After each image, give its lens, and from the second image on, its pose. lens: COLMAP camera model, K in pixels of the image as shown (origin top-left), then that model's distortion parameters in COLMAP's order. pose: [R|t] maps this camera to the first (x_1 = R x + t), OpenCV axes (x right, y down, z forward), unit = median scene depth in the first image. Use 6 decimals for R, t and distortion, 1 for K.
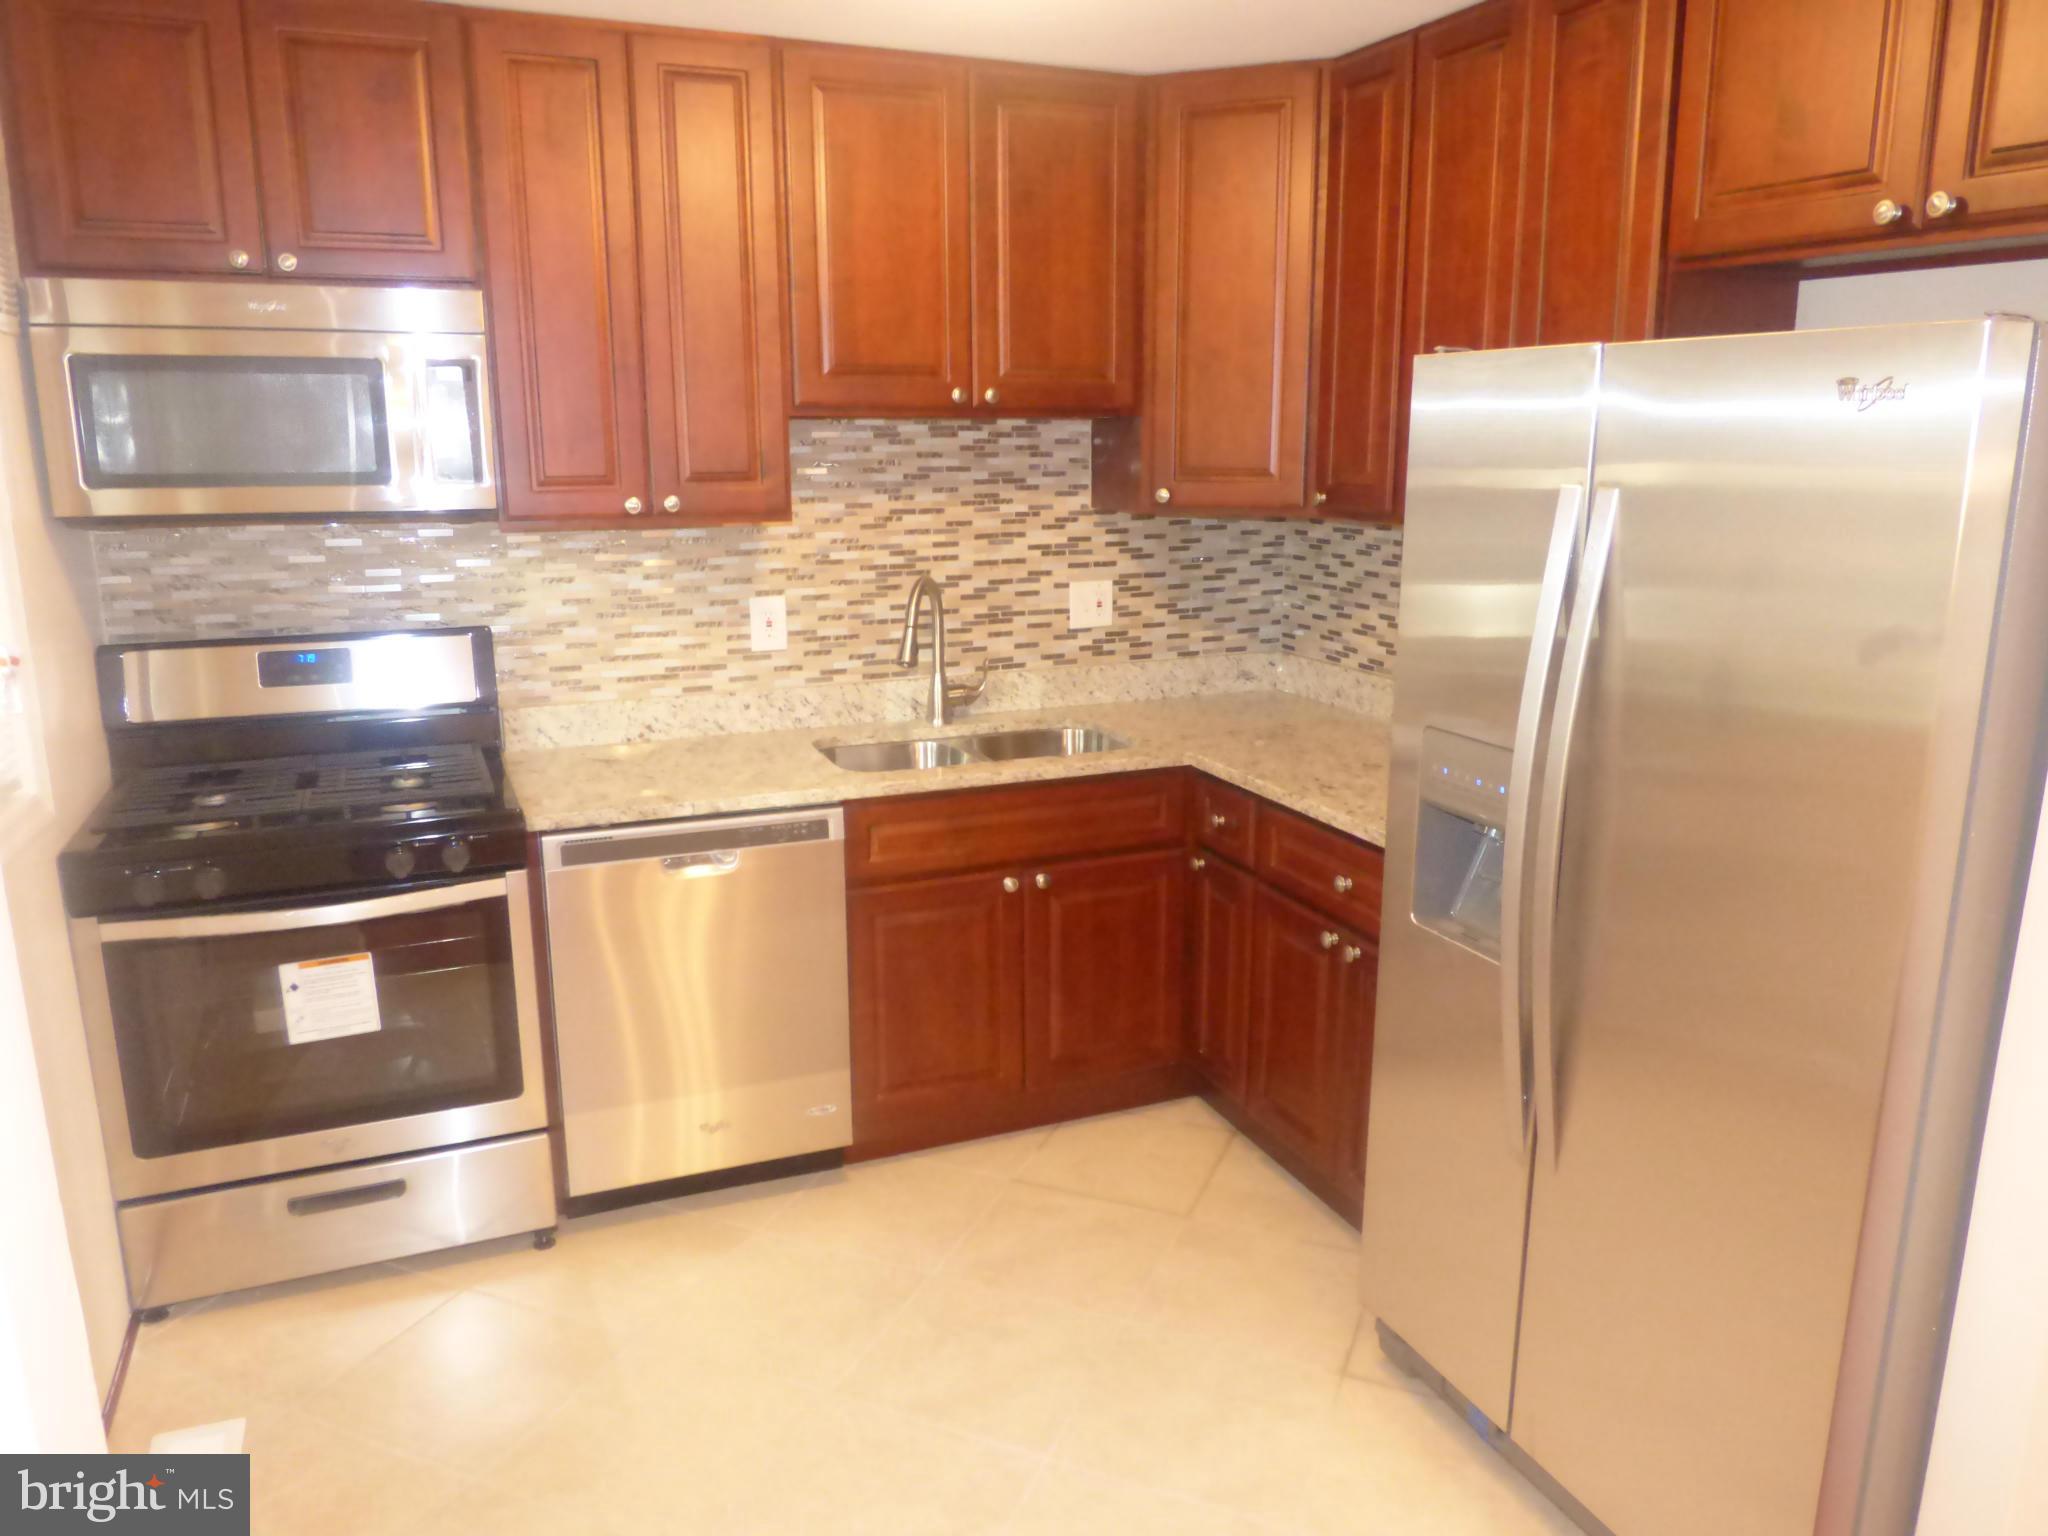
lens RADIAL K [[1477.2, 0, 1018.3], [0, 1477.2, 770.6], [0, 0, 1]] dist [-0.001770, -0.001470]
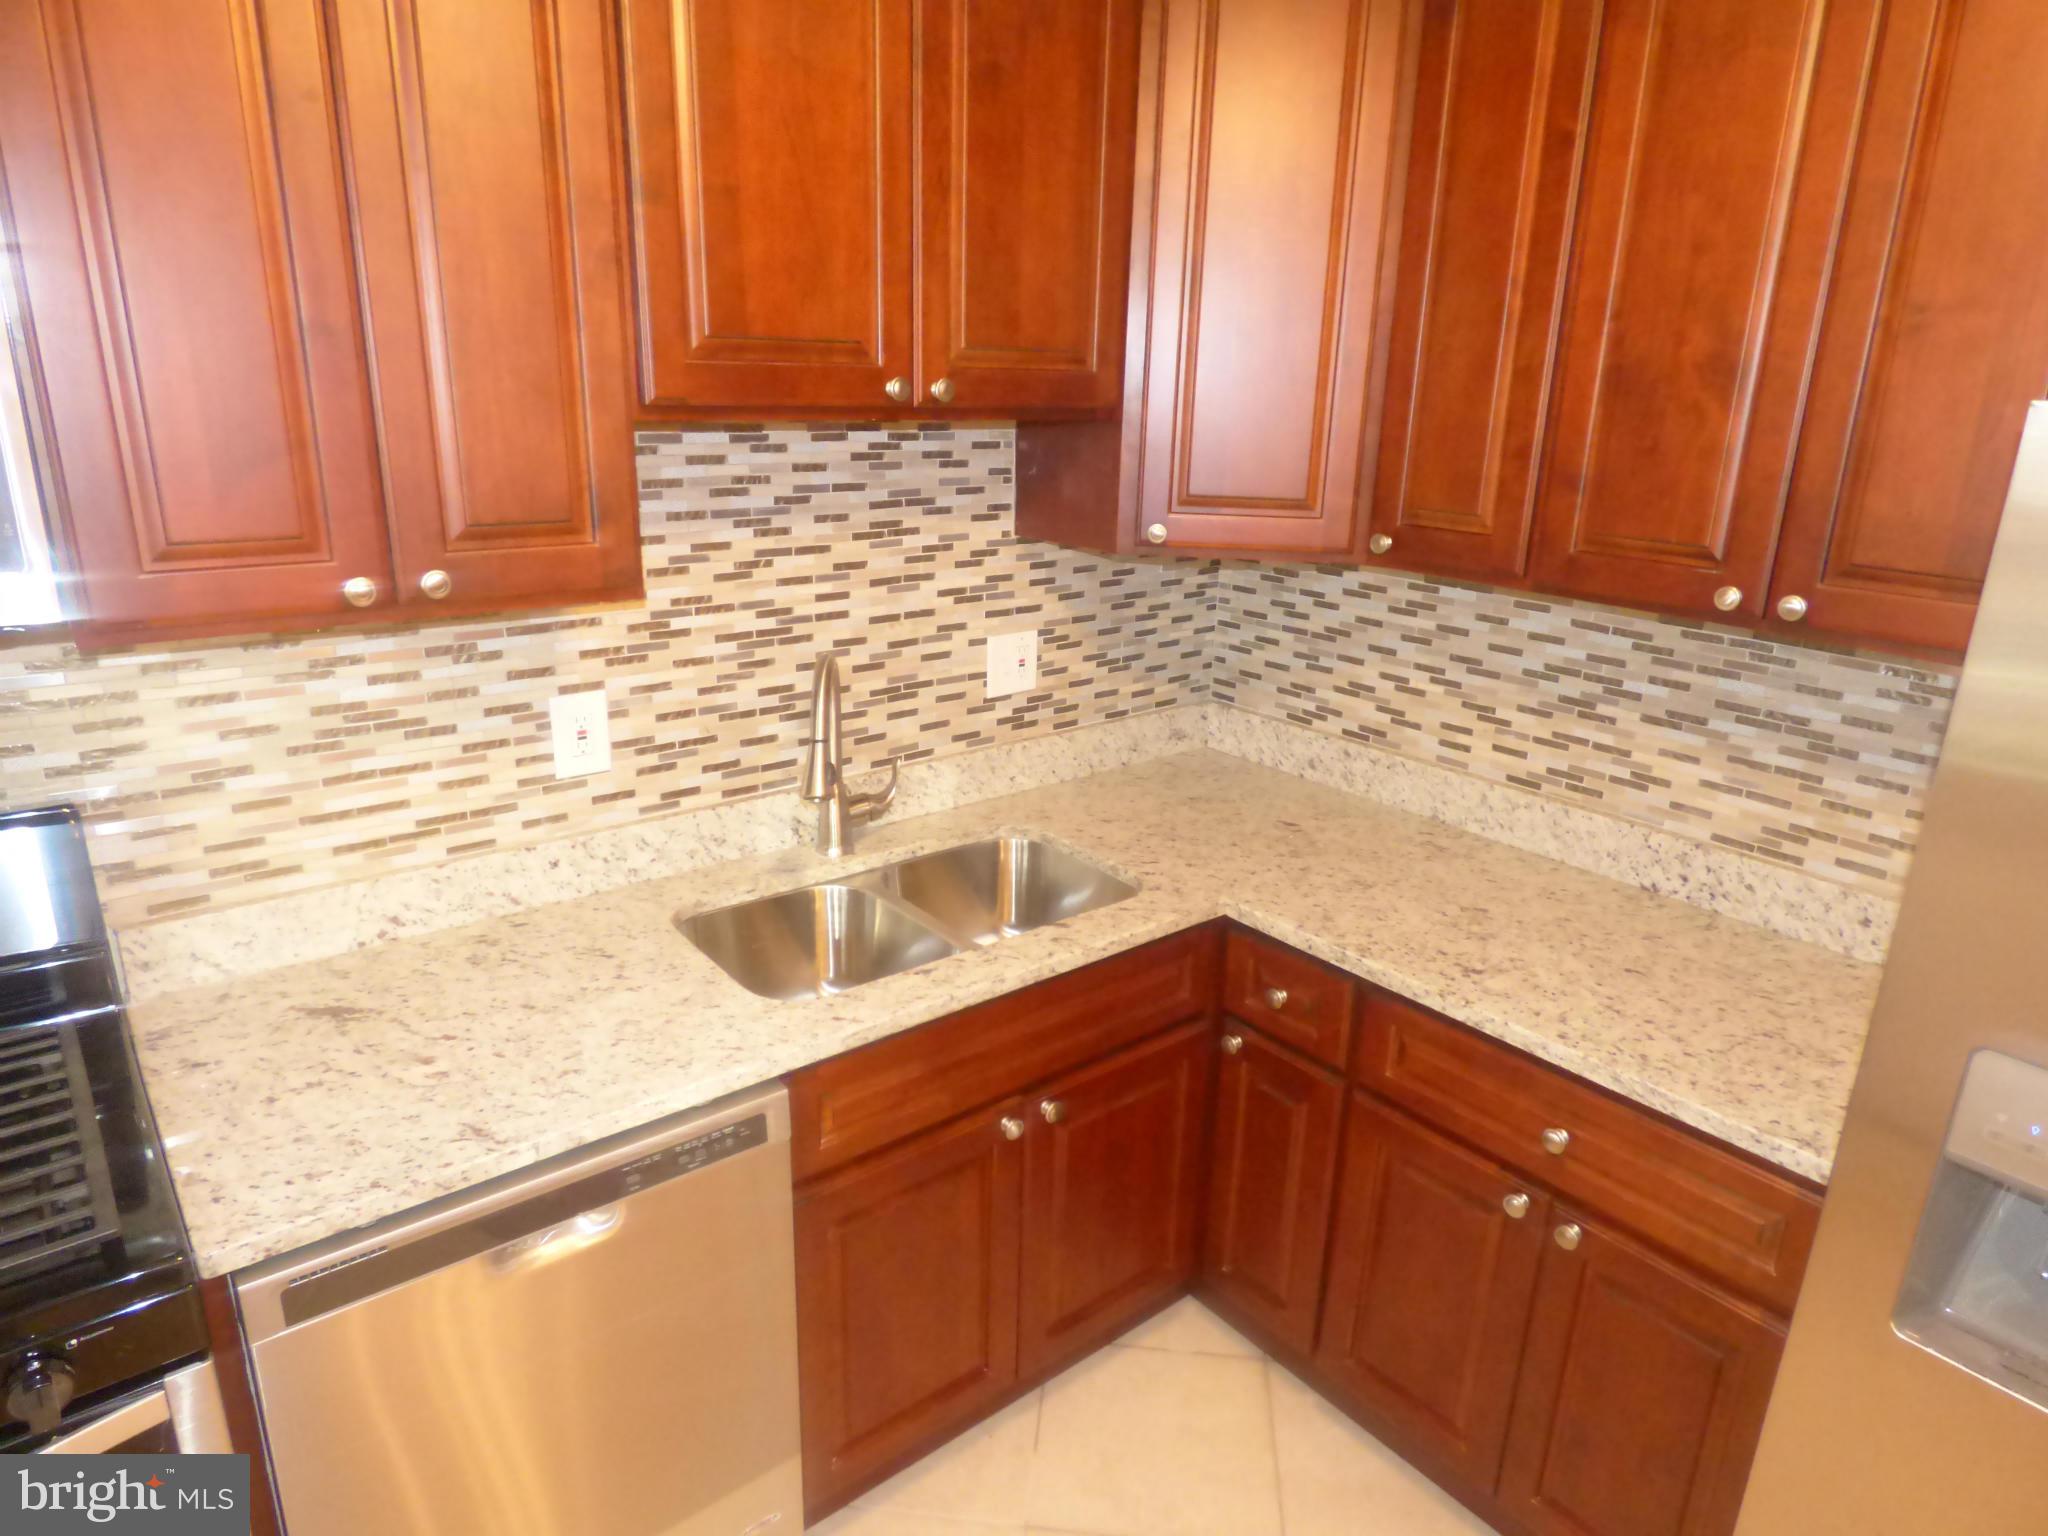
lens RADIAL K [[1259.8, 0, 1028.7], [0, 1259.8, 773.3], [0, 0, 1]] dist [0.001440, -0.004363]
pose [[0.956552, -0.061638, 0.284971, -0.135299], [0.036390, 0.994995, 0.093062, -0.122631], [-0.289281, -0.078649, 0.954008, 0.403352]]
